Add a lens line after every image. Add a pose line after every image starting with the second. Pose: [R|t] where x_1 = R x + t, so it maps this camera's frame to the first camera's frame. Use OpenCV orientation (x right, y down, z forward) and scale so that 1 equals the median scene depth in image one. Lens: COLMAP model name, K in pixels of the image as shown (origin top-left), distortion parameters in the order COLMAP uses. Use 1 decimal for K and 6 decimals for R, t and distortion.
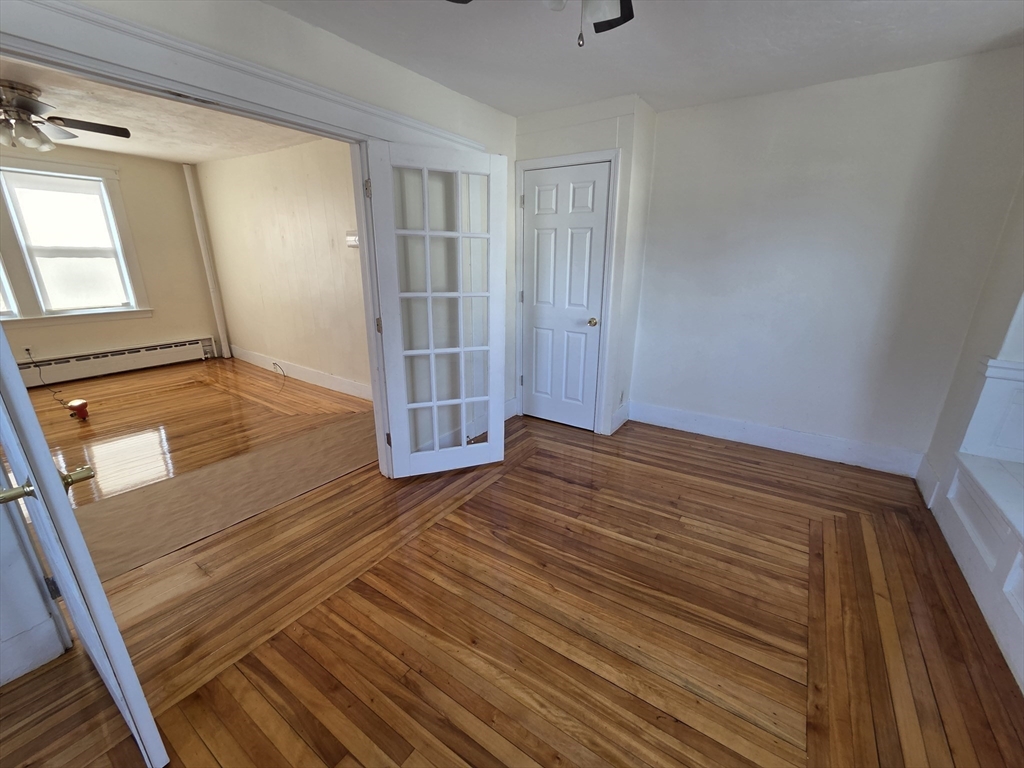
lens RADIAL K [[421.5, 0, 518.1], [0, 421.5, 386.1], [0, 0, 1]] dist [0.002224, 0.000004]
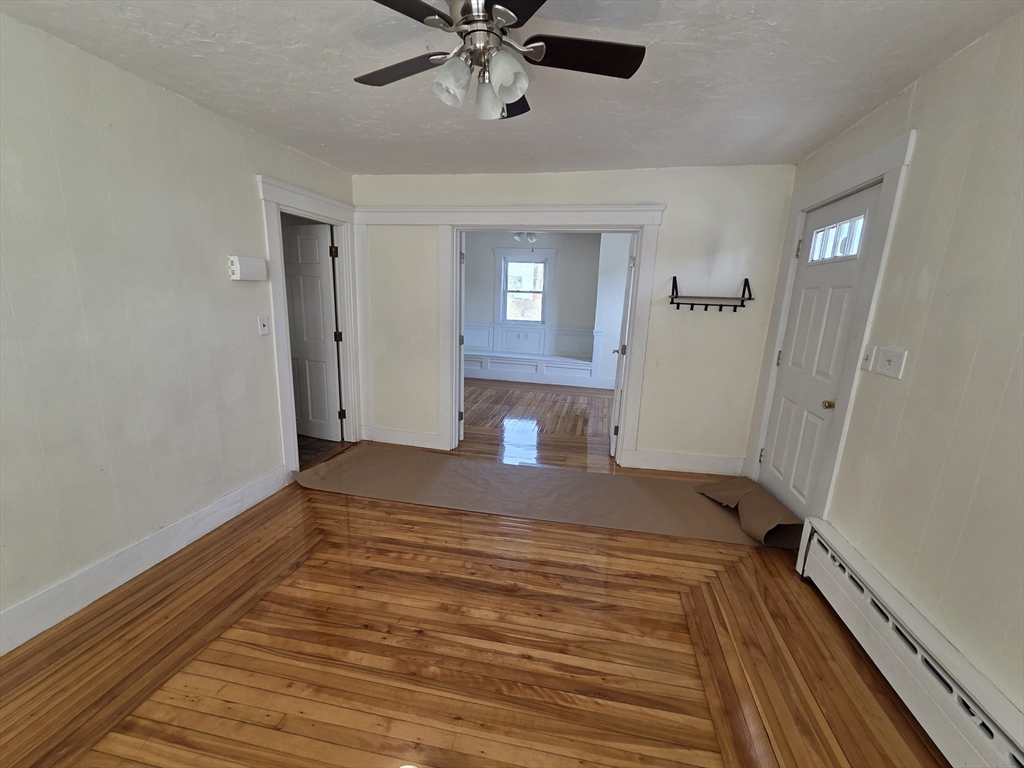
lens RADIAL K [[421.5, 0, 518.1], [0, 421.5, 386.1], [0, 0, 1]] dist [0.002224, 0.000004]
pose [[-0.386693, -0.191551, 0.902096, -1.222249], [0.262910, 0.914699, 0.306927, -0.272604], [-0.883938, 0.355857, -0.303347, 0.866148]]
